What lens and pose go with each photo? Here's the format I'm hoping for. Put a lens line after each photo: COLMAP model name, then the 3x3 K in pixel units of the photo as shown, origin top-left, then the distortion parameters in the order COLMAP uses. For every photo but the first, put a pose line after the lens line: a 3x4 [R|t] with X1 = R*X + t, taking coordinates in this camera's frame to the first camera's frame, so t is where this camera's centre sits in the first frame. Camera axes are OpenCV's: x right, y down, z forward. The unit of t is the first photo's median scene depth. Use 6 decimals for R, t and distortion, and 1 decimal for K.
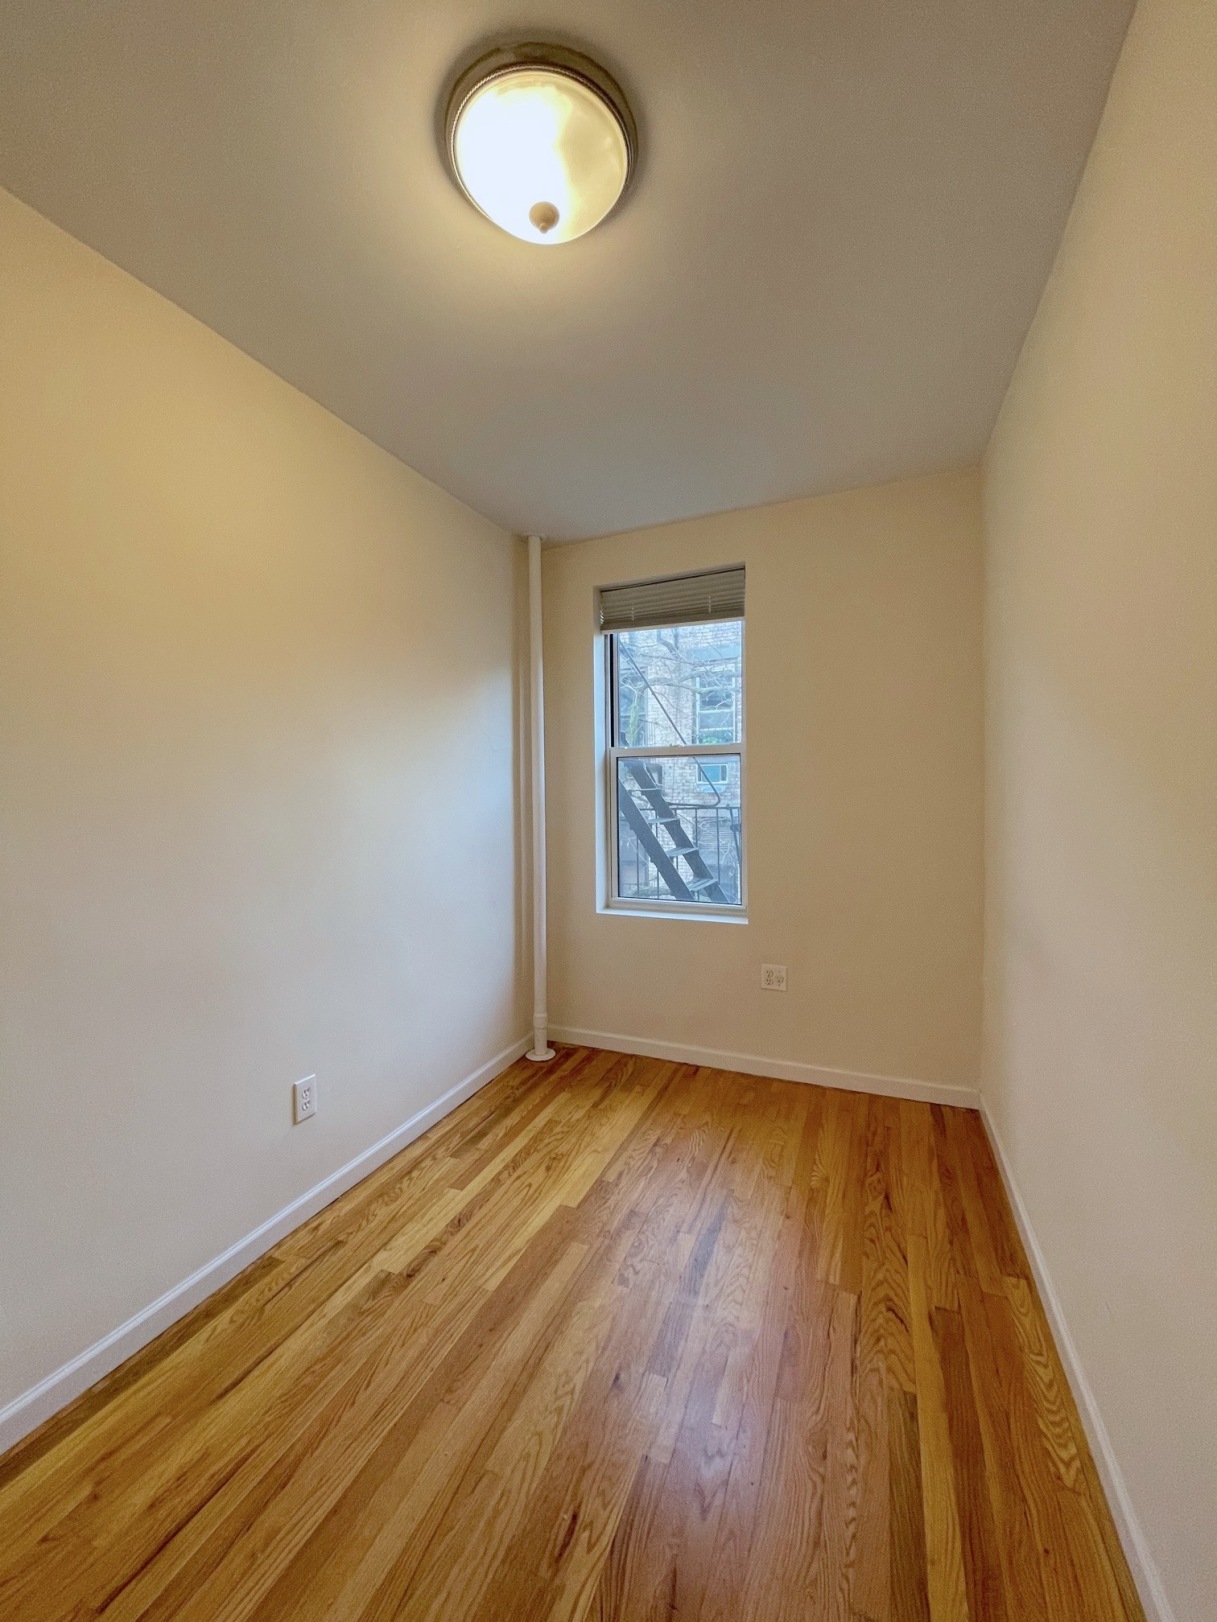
lens RADIAL K [[654.7, 0, 603.2], [0, 654.7, 811.9], [0, 0, 1]] dist [0.003391, 0.000061]
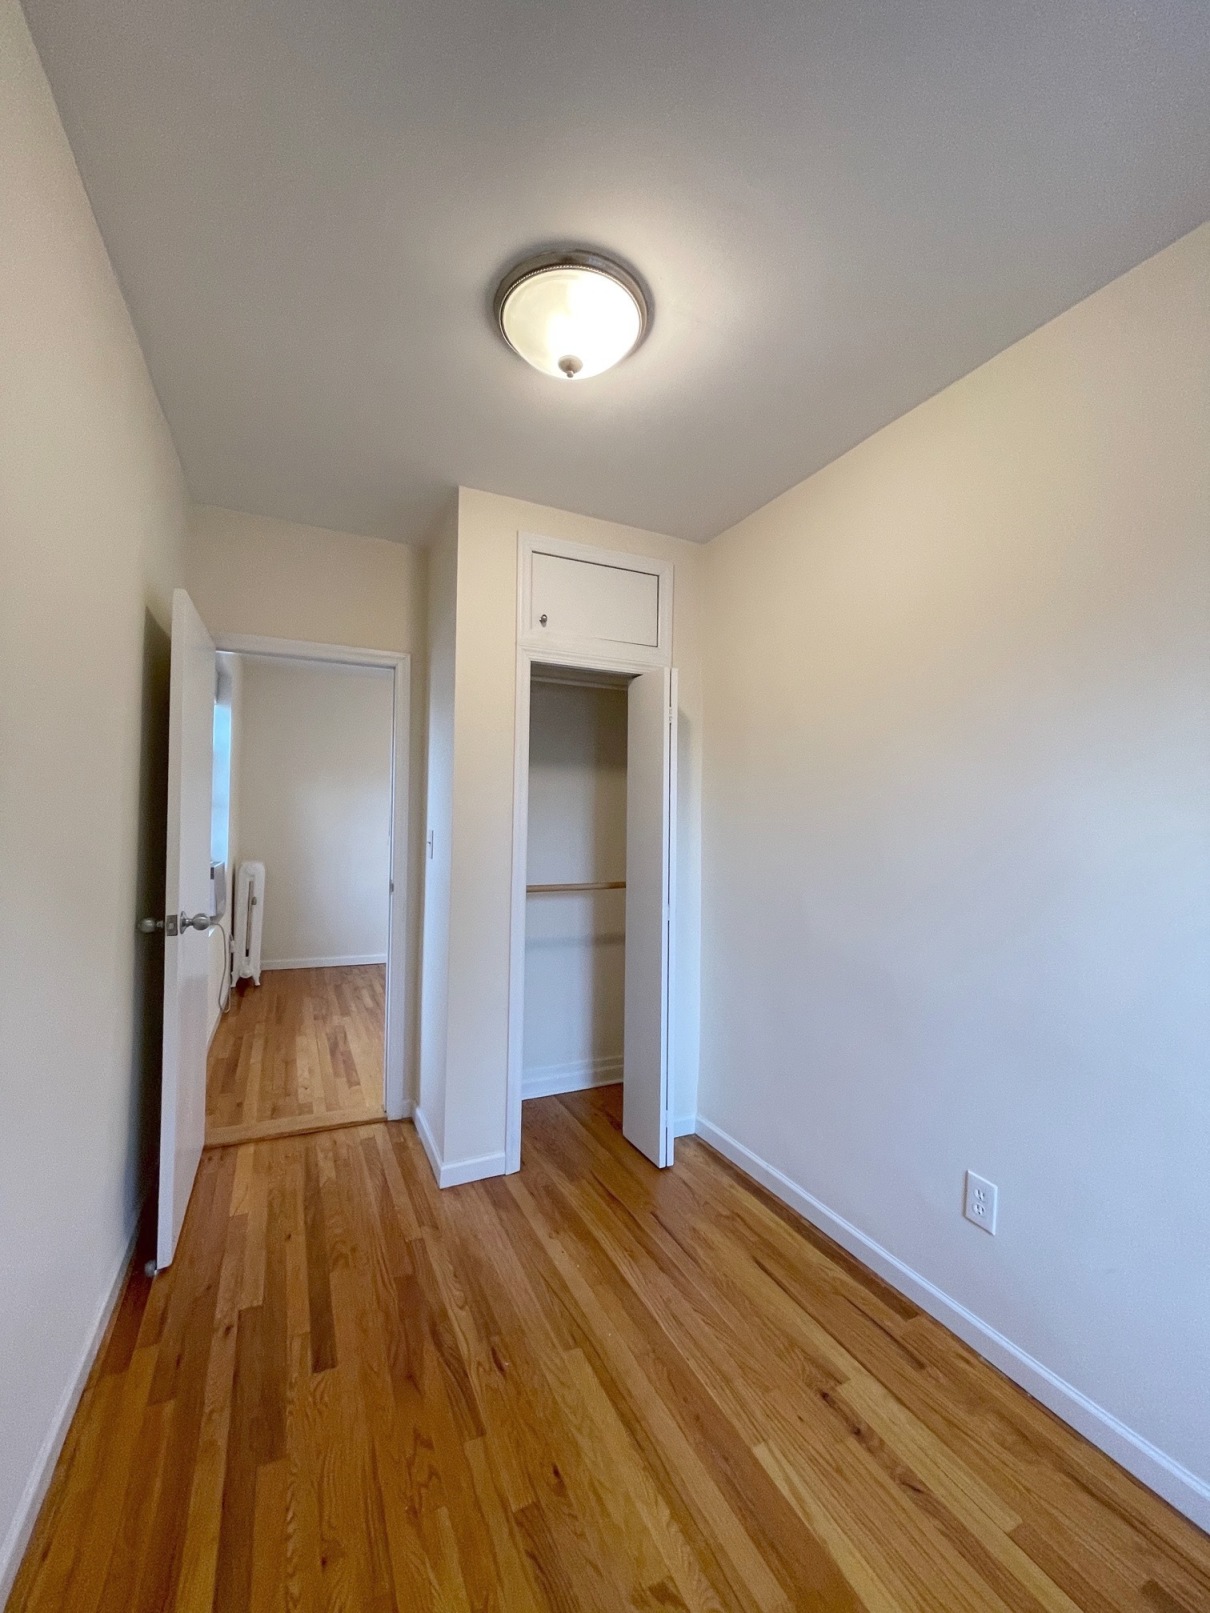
lens RADIAL K [[651.1, 0, 596.7], [0, 651.1, 803.4], [0, 0, 1]] dist [0.003391, 0.000061]
pose [[-0.675592, -0.016498, -0.737091, 0.617662], [-0.024509, 0.999700, 0.000088, -0.065767], [0.736869, 0.018125, -0.675793, 1.511106]]
